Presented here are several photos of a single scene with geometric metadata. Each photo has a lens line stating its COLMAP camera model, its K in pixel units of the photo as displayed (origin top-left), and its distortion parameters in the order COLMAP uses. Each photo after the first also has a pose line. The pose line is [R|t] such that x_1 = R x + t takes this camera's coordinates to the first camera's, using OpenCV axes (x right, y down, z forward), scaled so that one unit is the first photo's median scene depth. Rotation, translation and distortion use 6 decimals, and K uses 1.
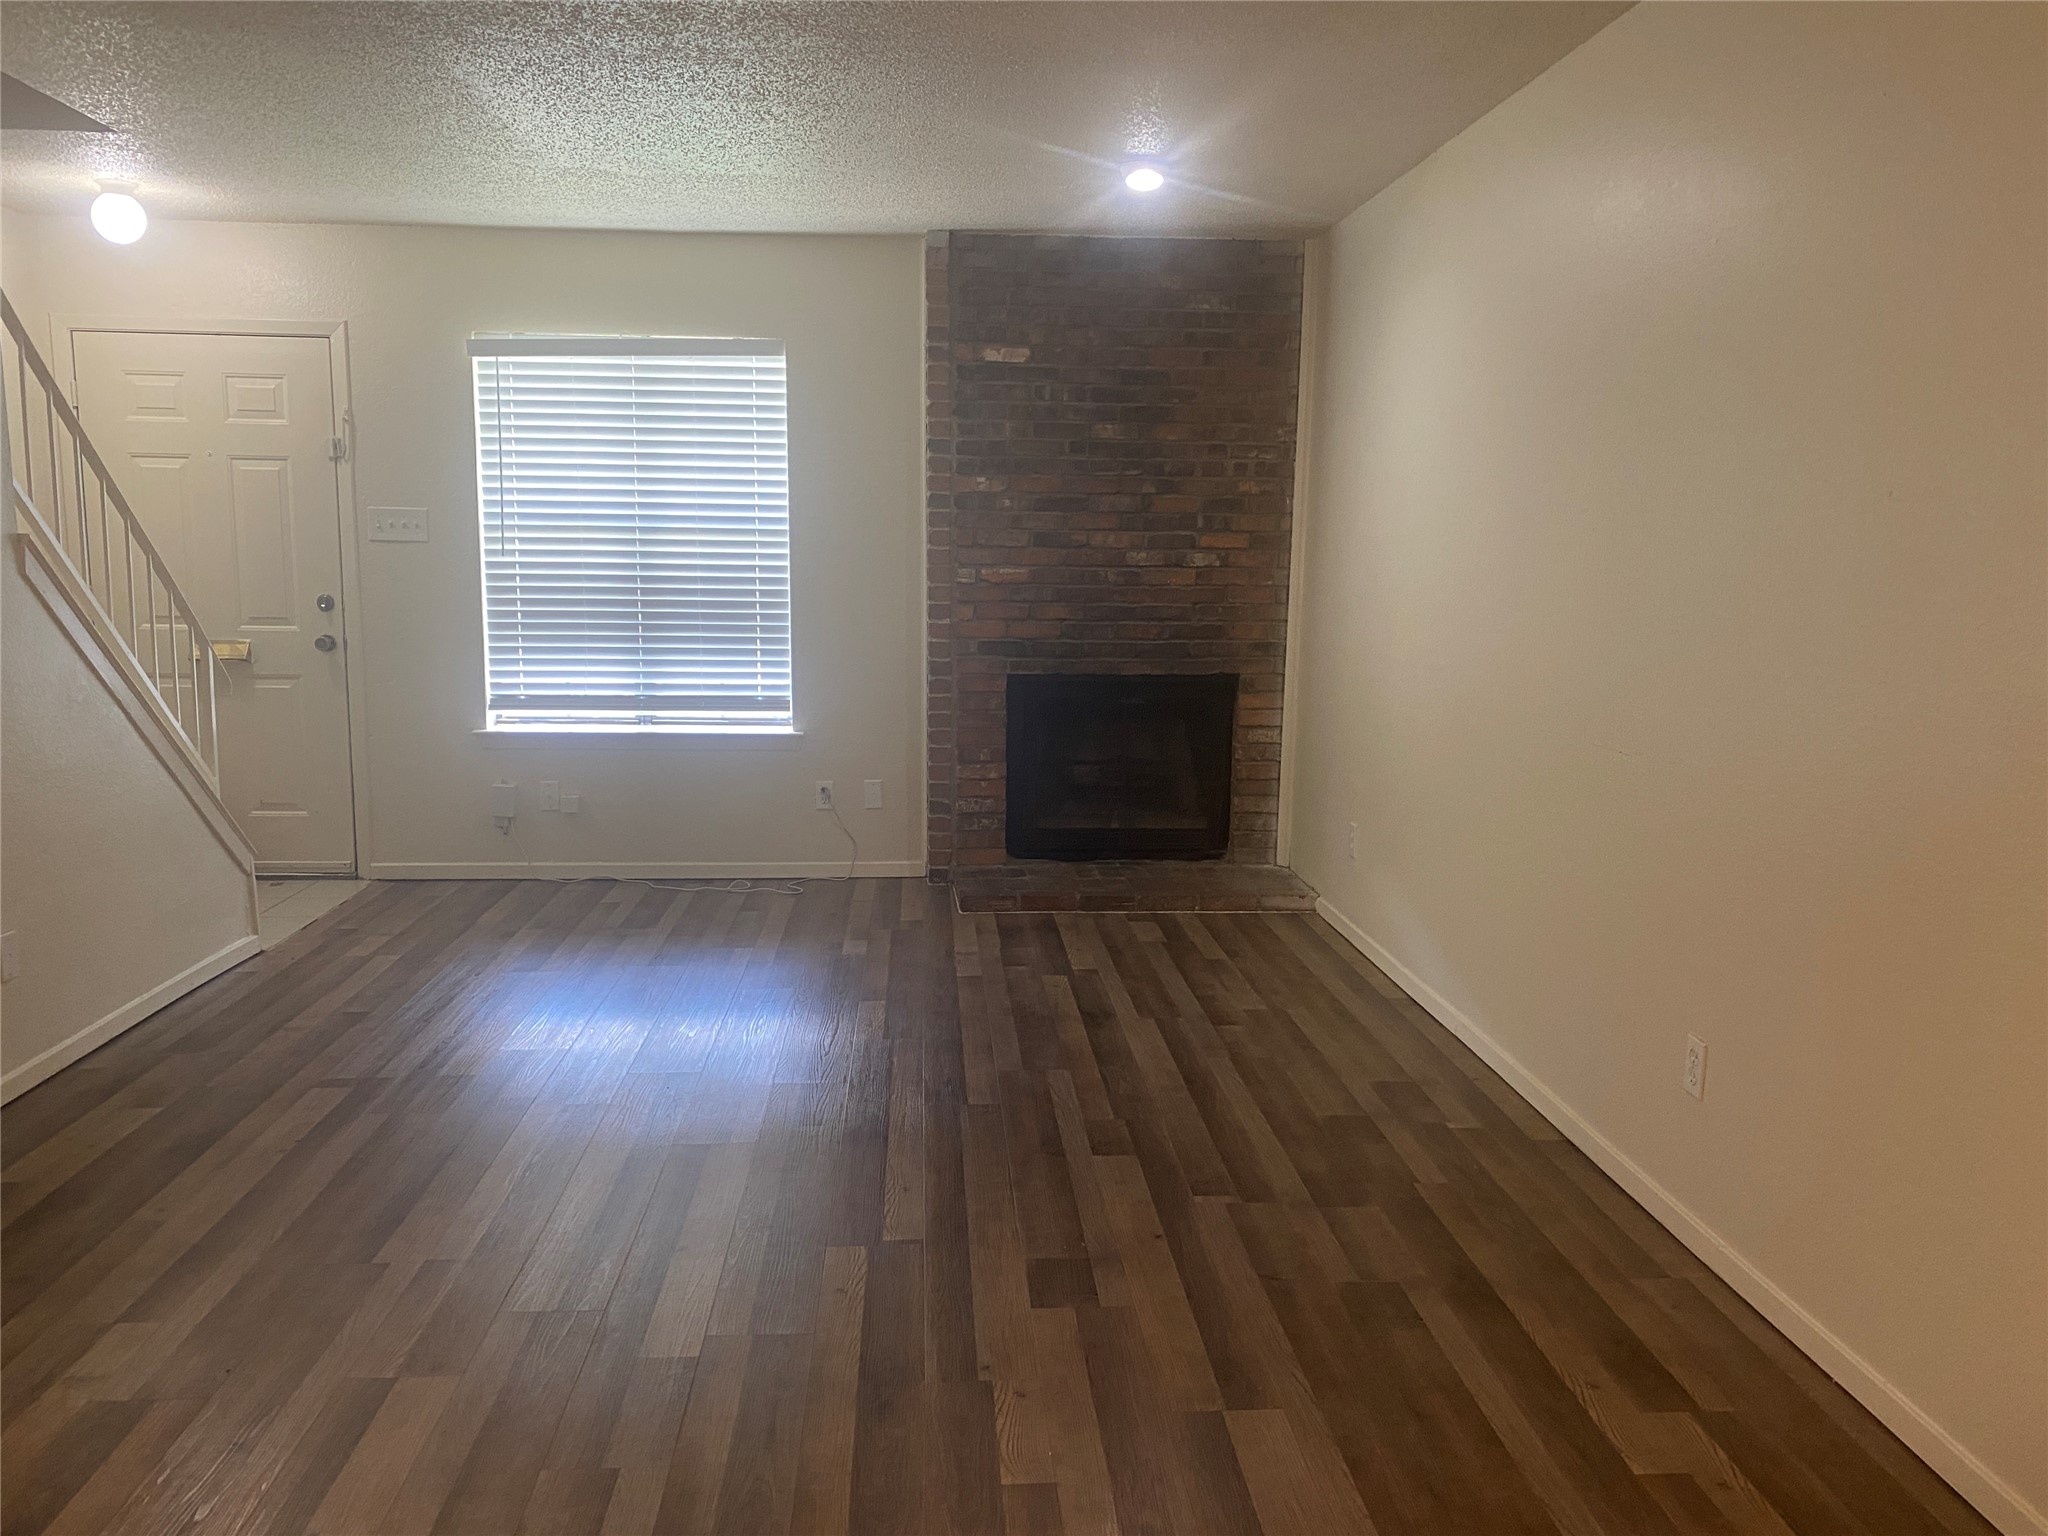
lens RADIAL K [[1594.2, 0, 1018.3], [0, 1594.2, 758.3], [0, 0, 1]] dist [0.043128, -0.065680]
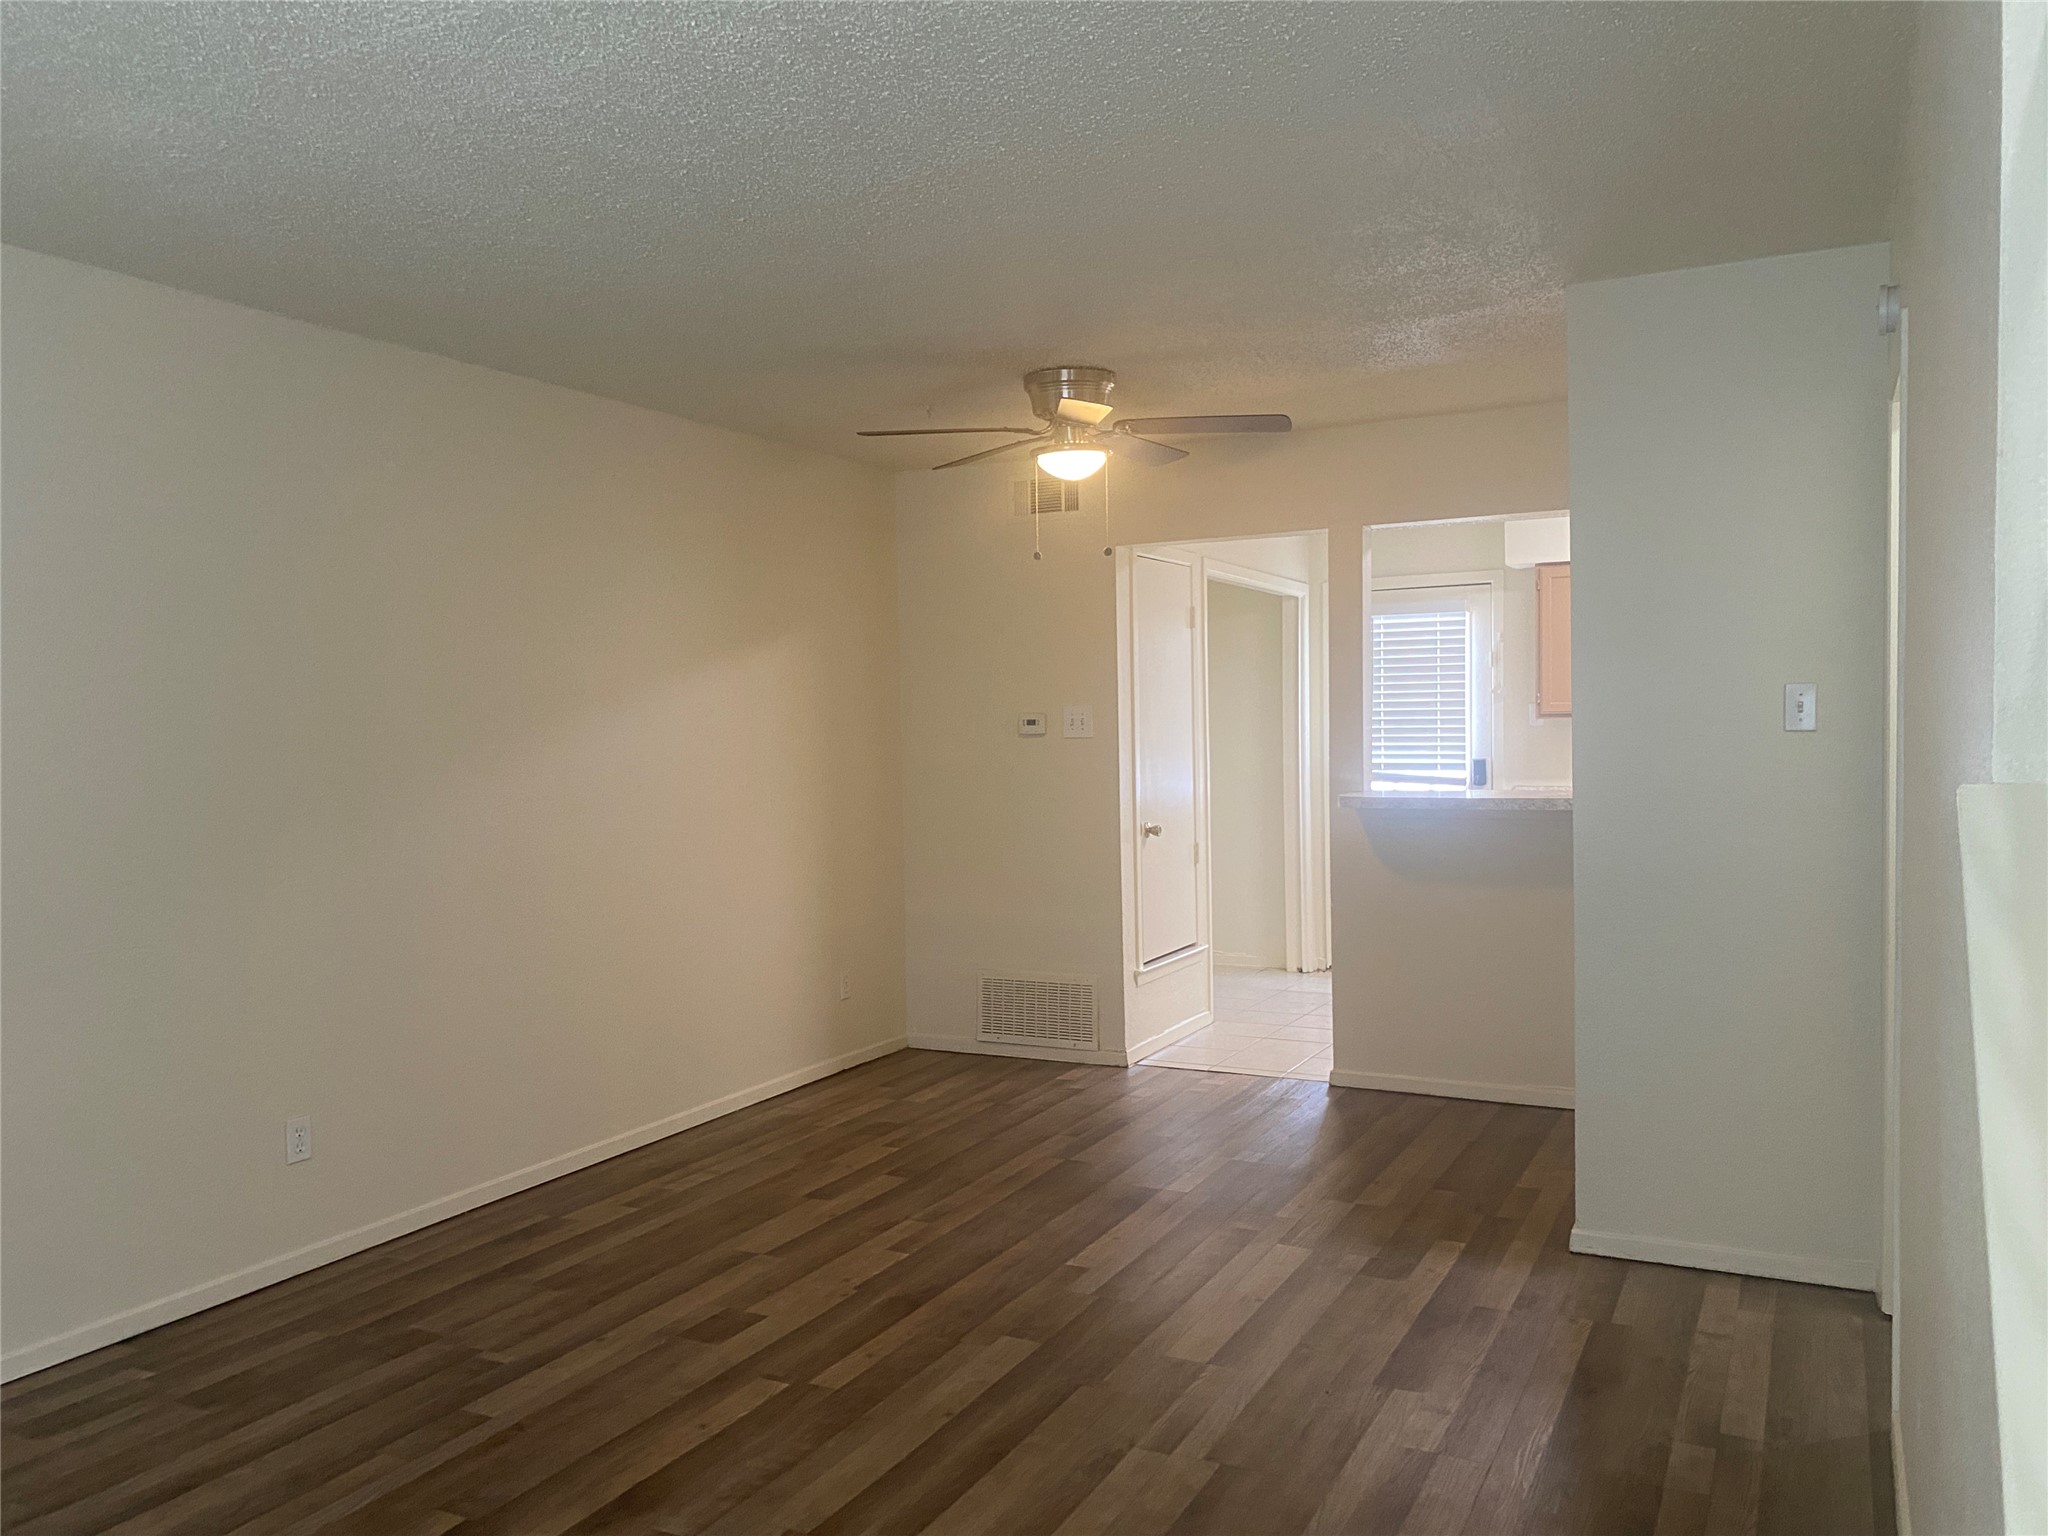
lens RADIAL K [[1594.2, 0, 1018.3], [0, 1594.2, 758.3], [0, 0, 1]] dist [0.043128, -0.065680]
pose [[-0.861120, -0.009159, 0.508320, -0.803394], [0.077889, 0.985657, 0.149708, -0.285822], [-0.502401, 0.168509, -0.848056, 1.845584]]
